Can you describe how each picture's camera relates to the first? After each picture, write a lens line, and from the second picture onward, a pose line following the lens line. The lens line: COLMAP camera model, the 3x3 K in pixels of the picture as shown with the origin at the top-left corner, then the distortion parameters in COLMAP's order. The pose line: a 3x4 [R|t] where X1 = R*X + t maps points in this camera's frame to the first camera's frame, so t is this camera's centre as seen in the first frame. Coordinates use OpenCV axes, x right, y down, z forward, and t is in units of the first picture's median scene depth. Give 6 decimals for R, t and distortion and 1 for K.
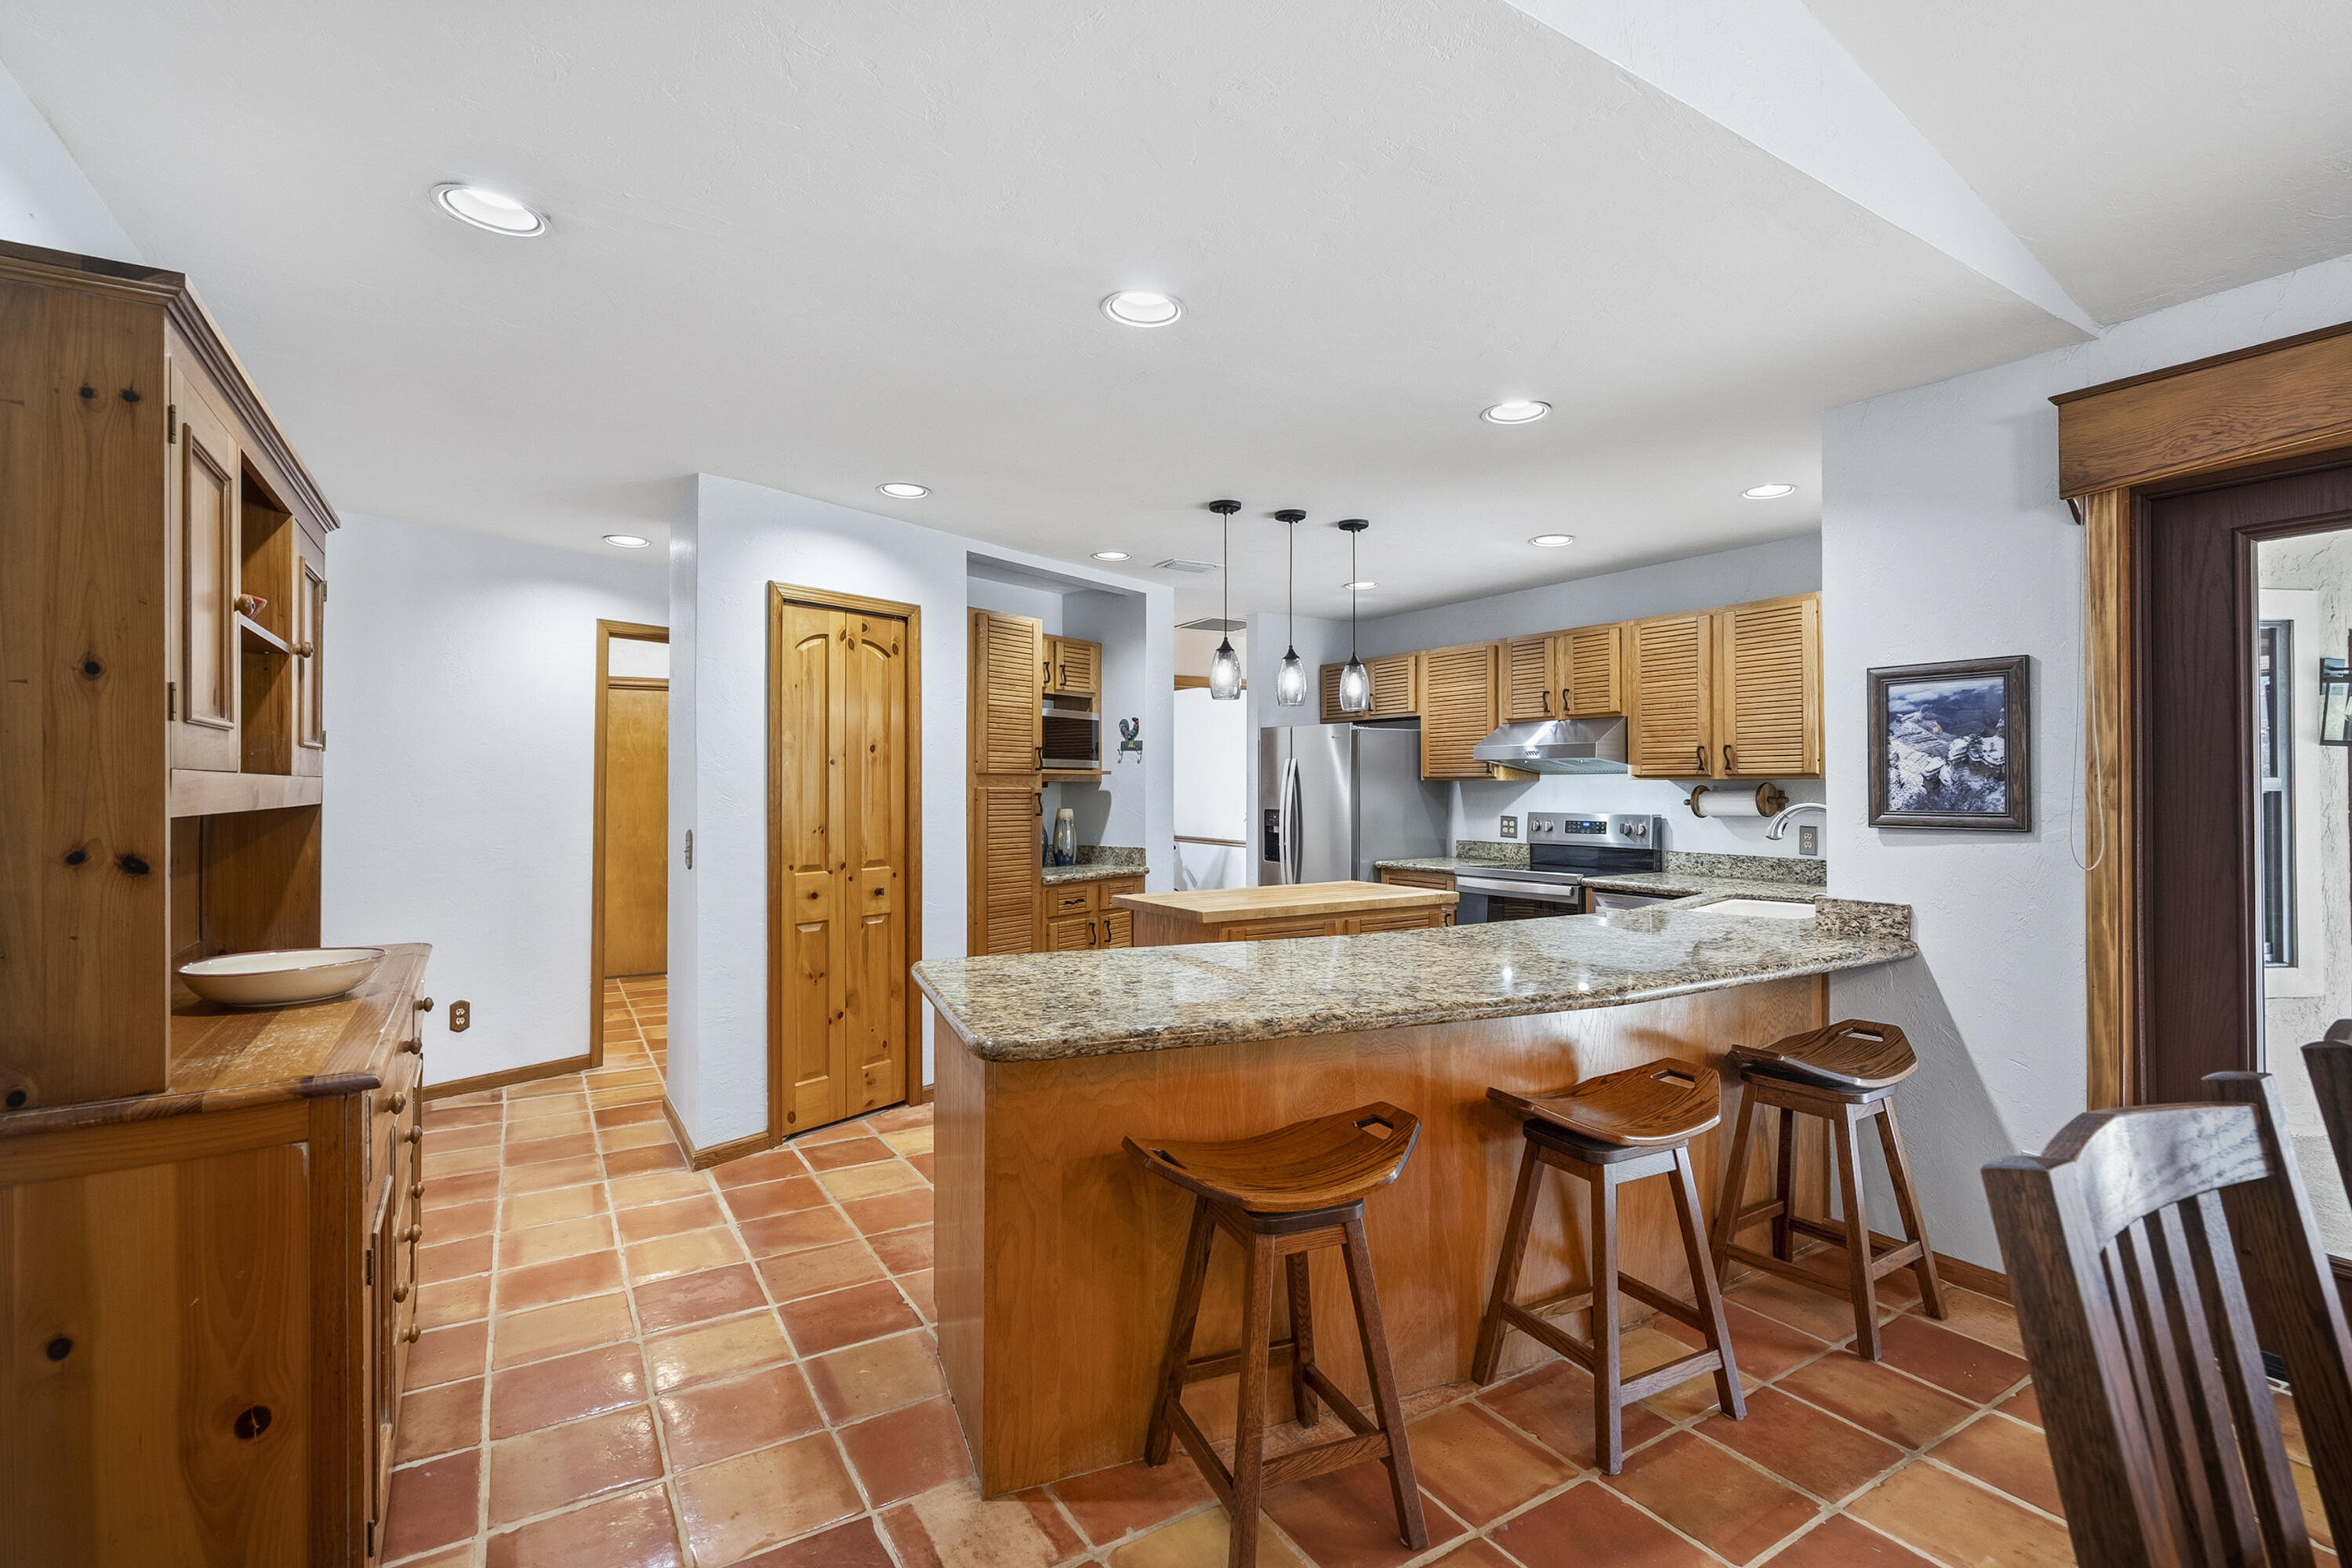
lens RADIAL K [[1078.1, 0, 1179.0], [0, 1078.1, 778.1], [0, 0, 1]] dist [-0.002963, 0.001053]
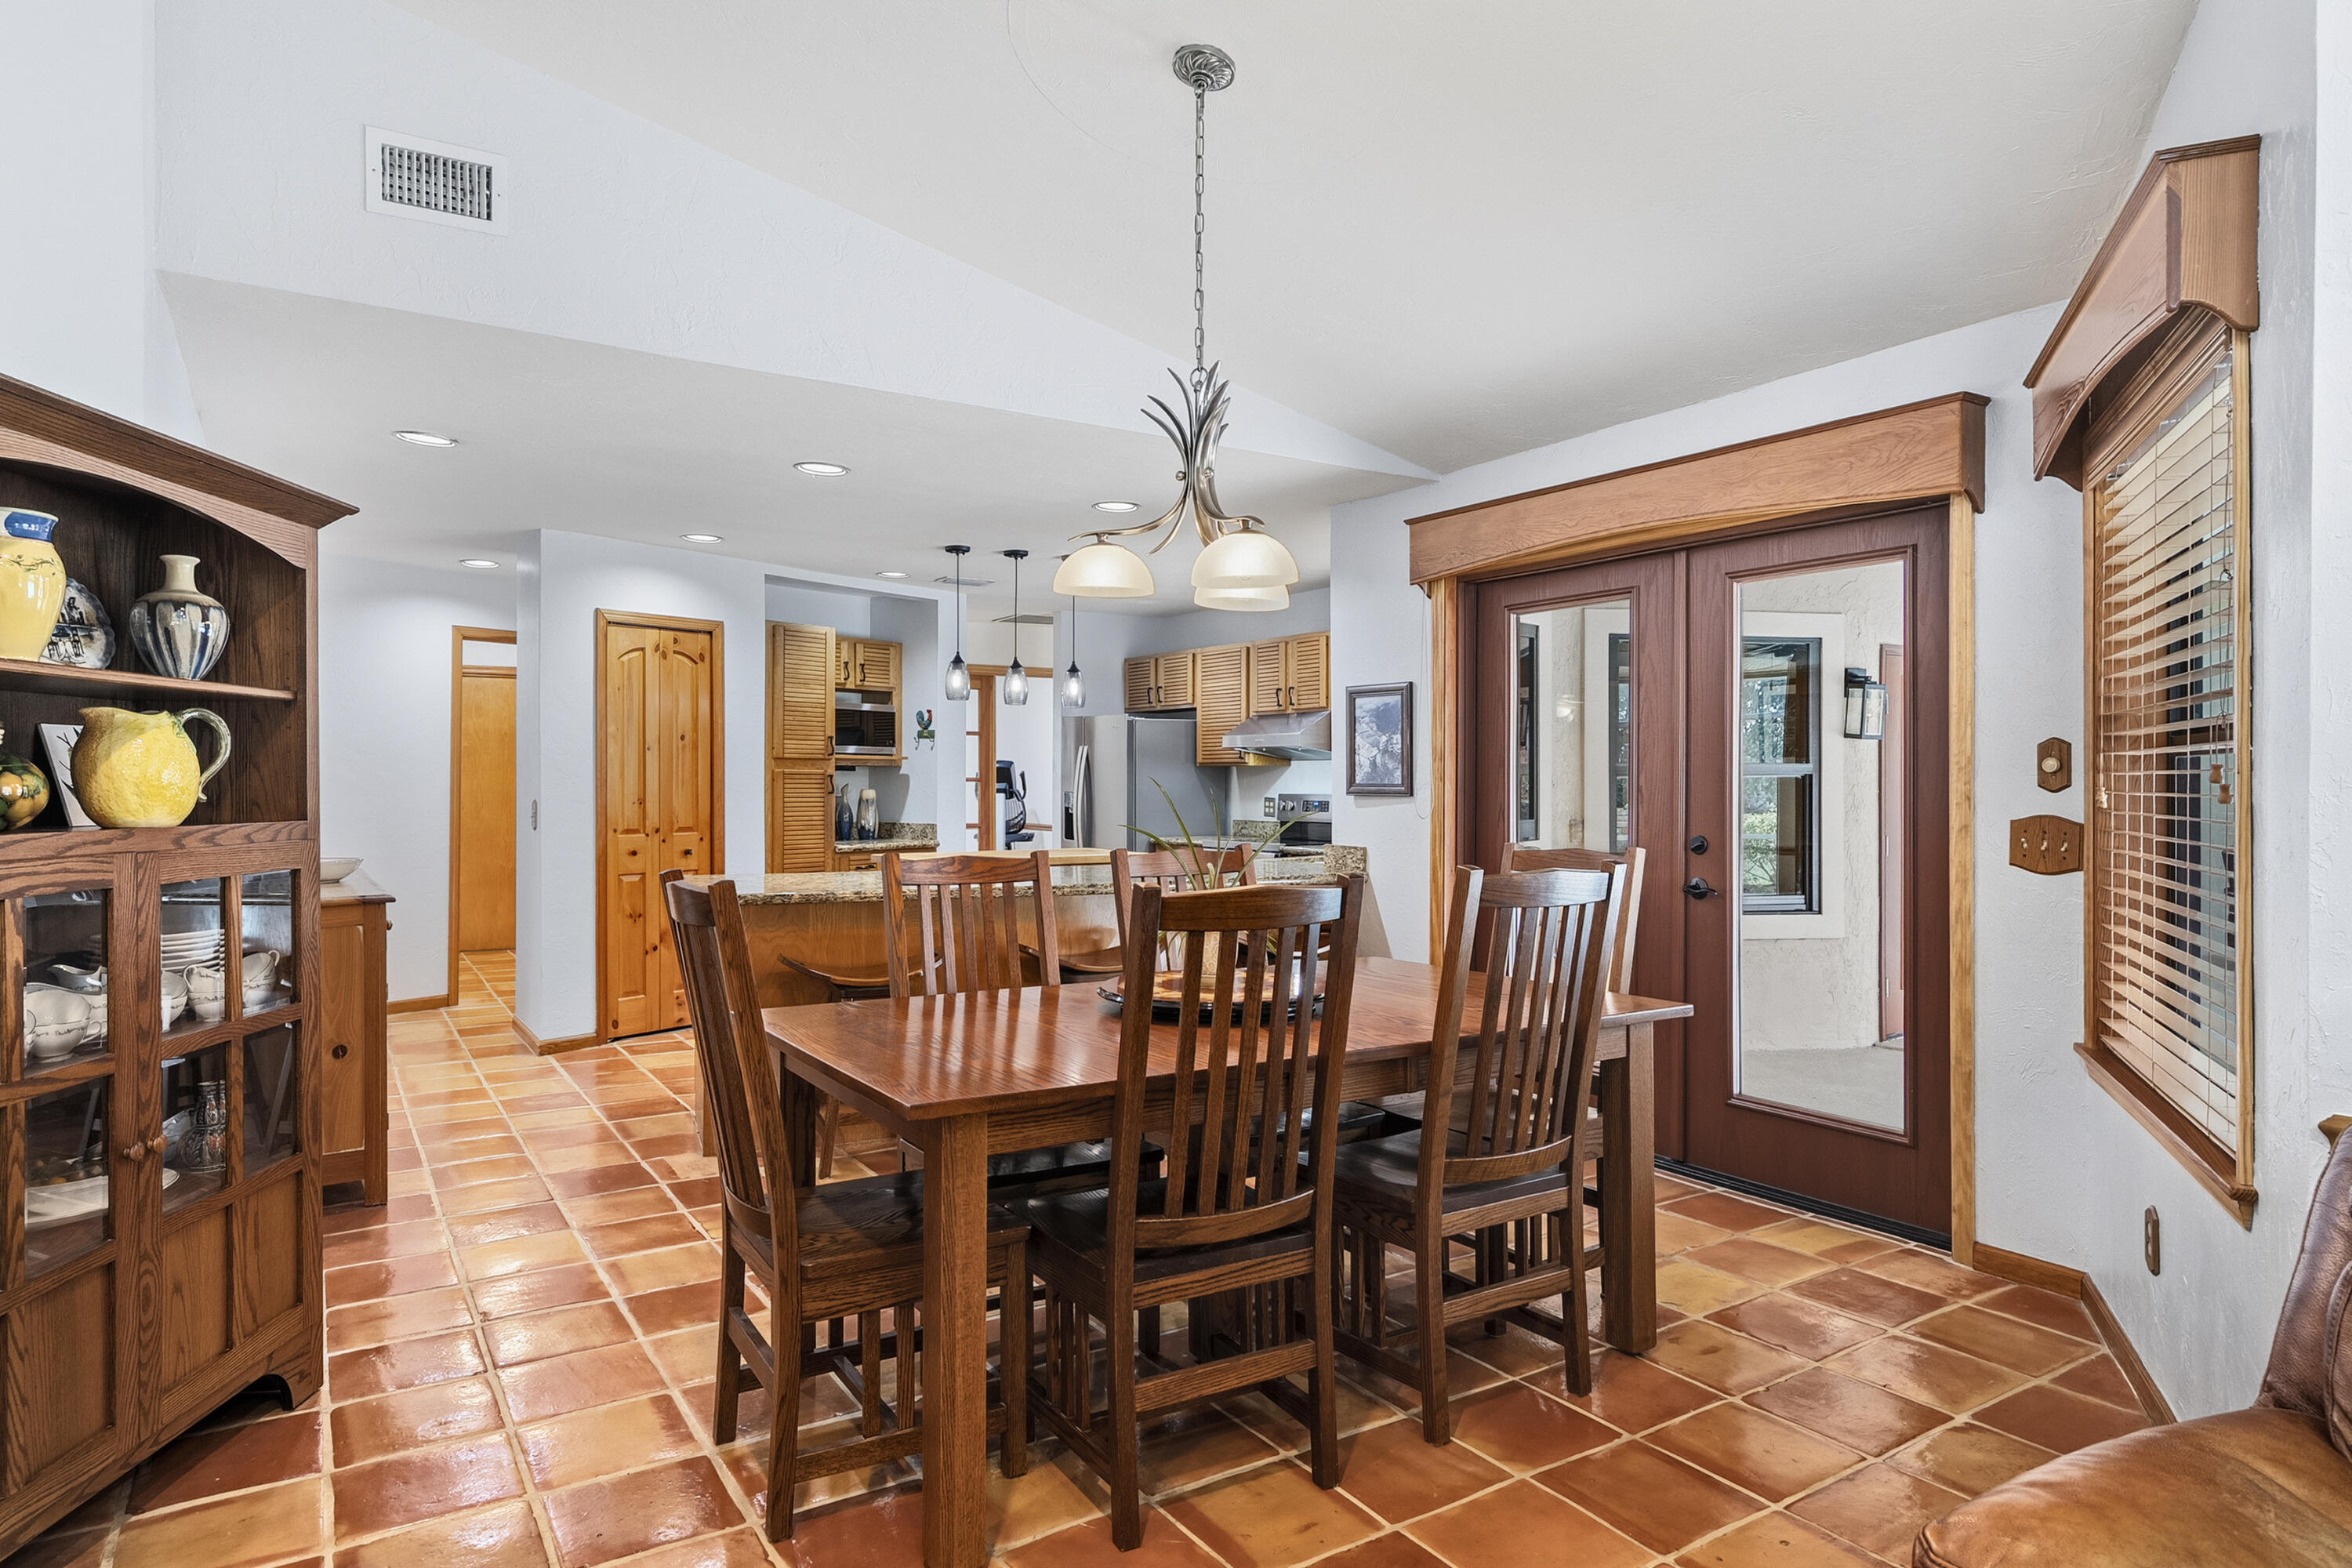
lens RADIAL K [[1363.5, 0, 1170.6], [0, 1363.5, 779.4], [0, 0, 1]] dist [0.005571, -0.000105]
pose [[0.999866, 0.002335, 0.016215, 0.233537], [-0.002471, 0.999962, 0.008318, 0.005980], [-0.016195, -0.008357, 0.999834, -0.539042]]
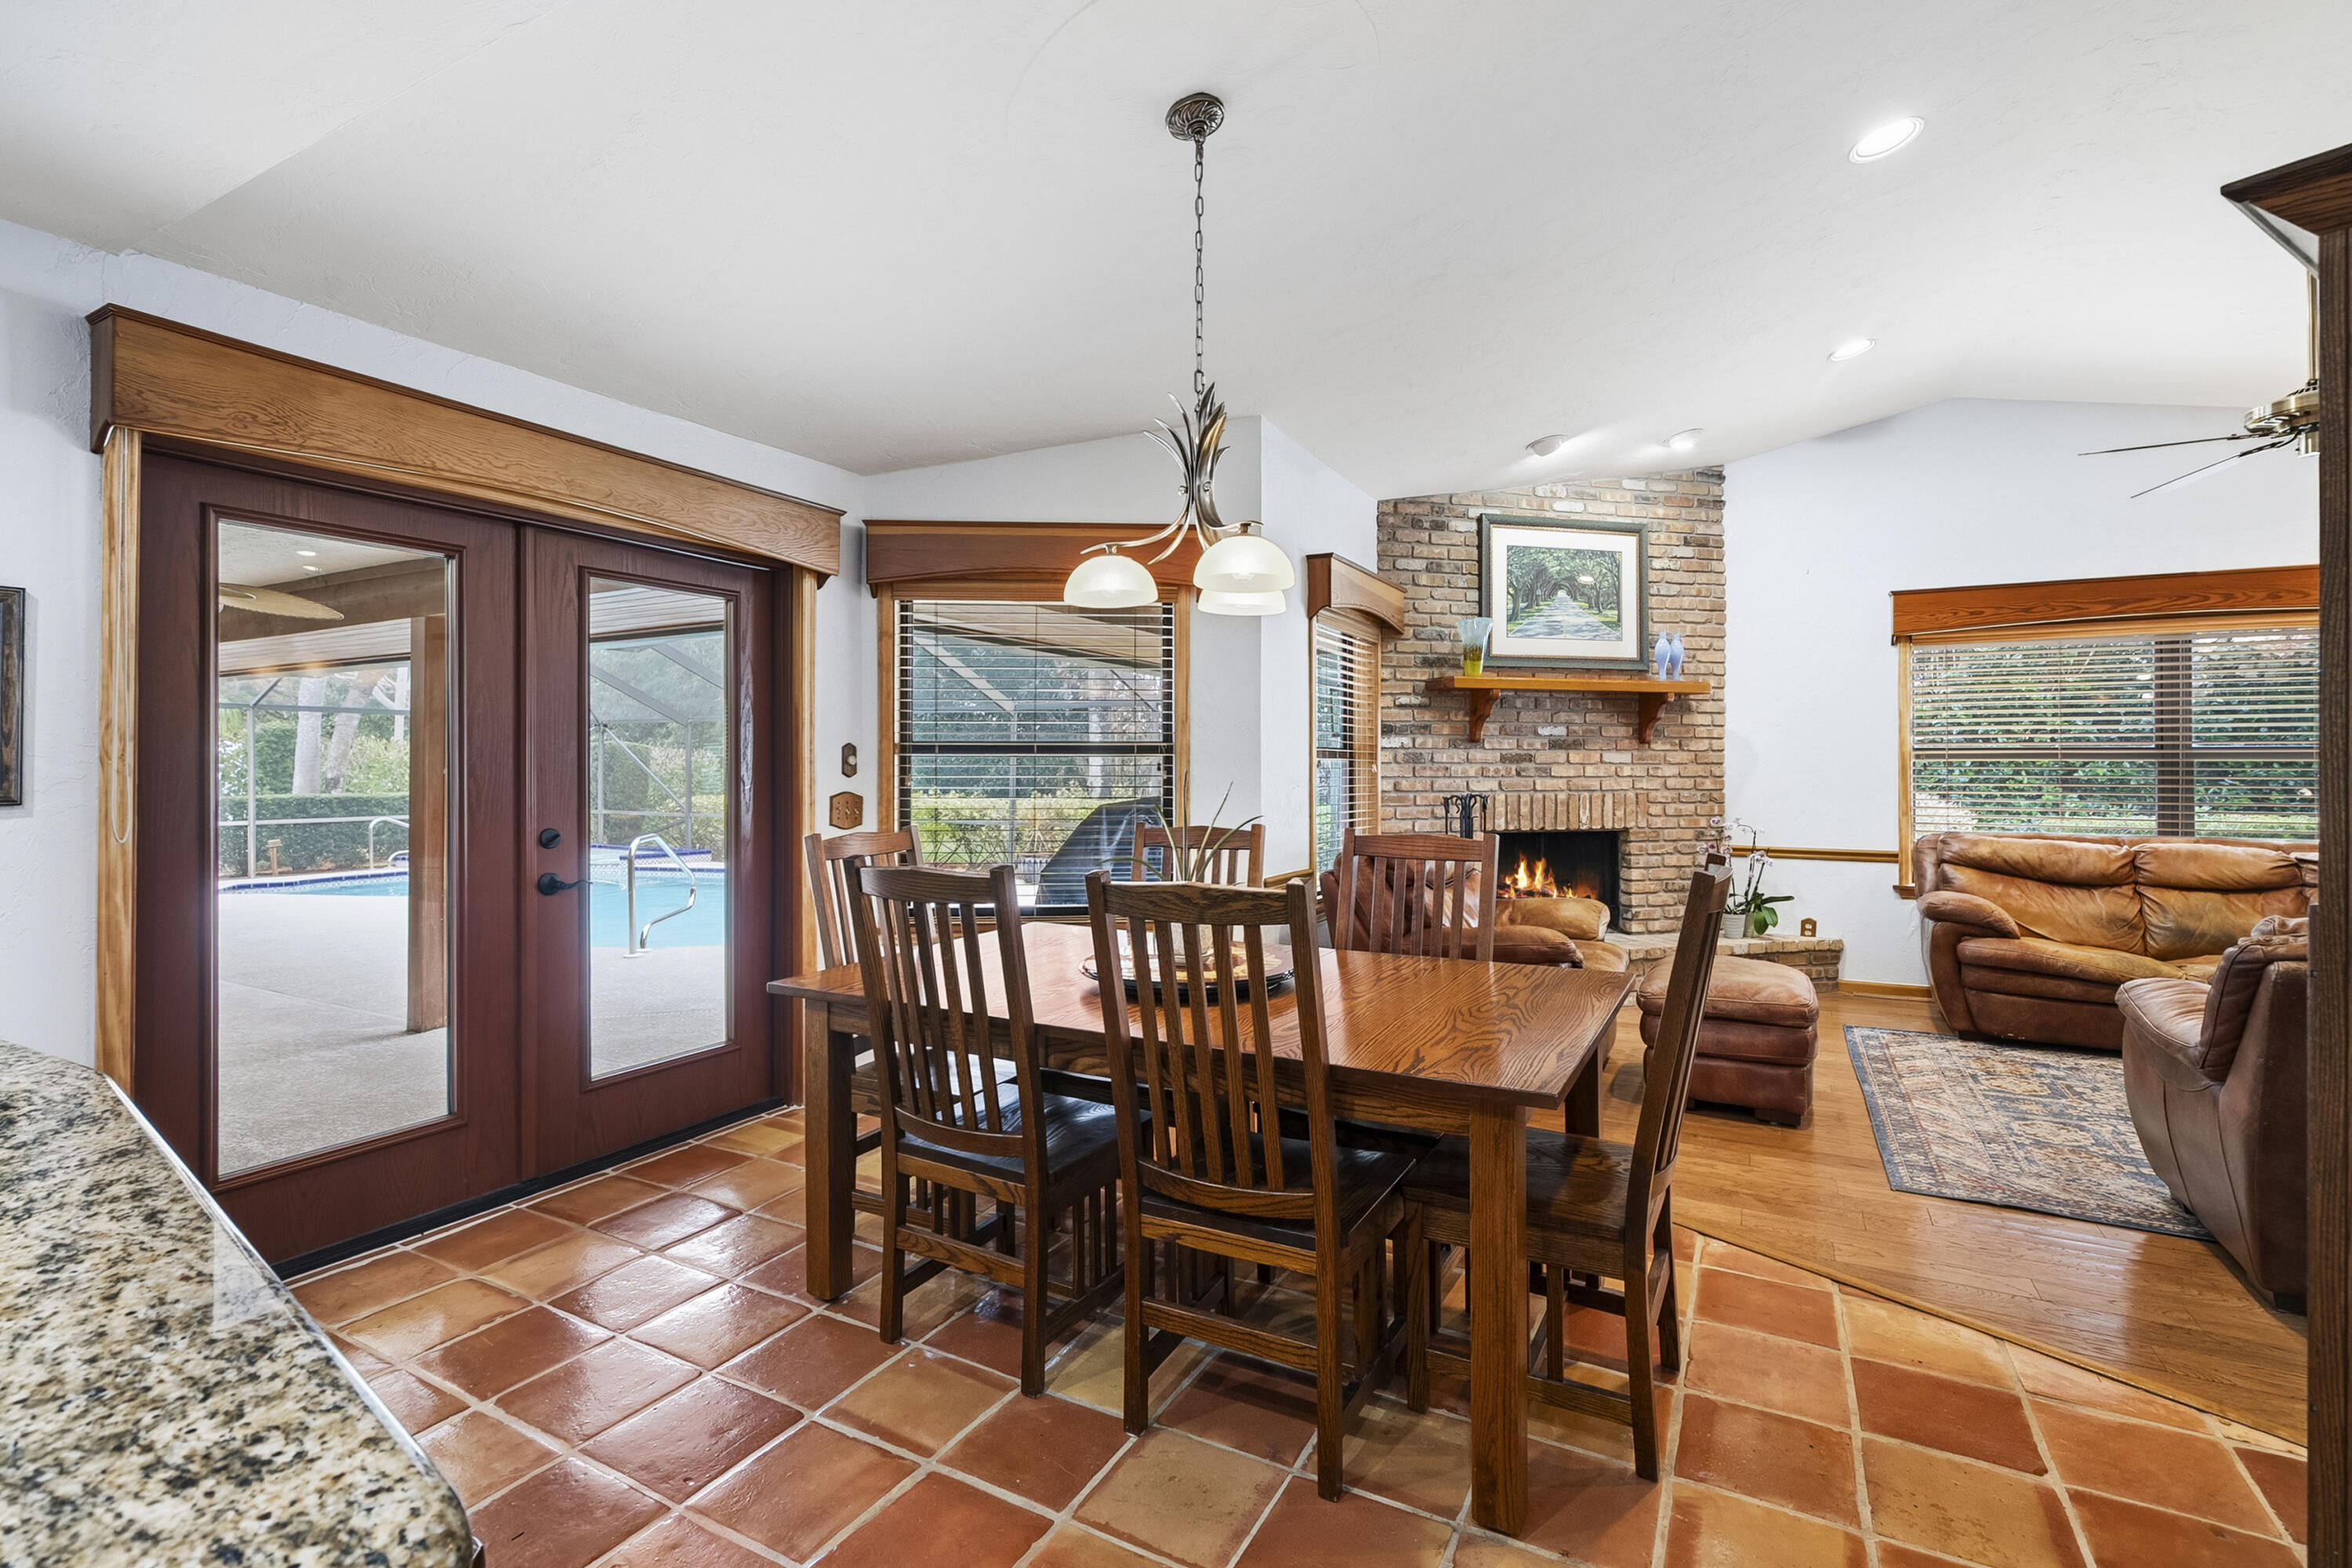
lens RADIAL K [[1078.1, 0, 1173.3], [0, 1078.1, 754.2], [0, 0, 1]] dist [-0.002963, 0.001053]
pose [[-0.497635, 0.011169, 0.867315, -0.199406], [-0.005879, 0.999851, -0.016249, 0.011503], [-0.867367, -0.013185, -0.497495, 0.366134]]
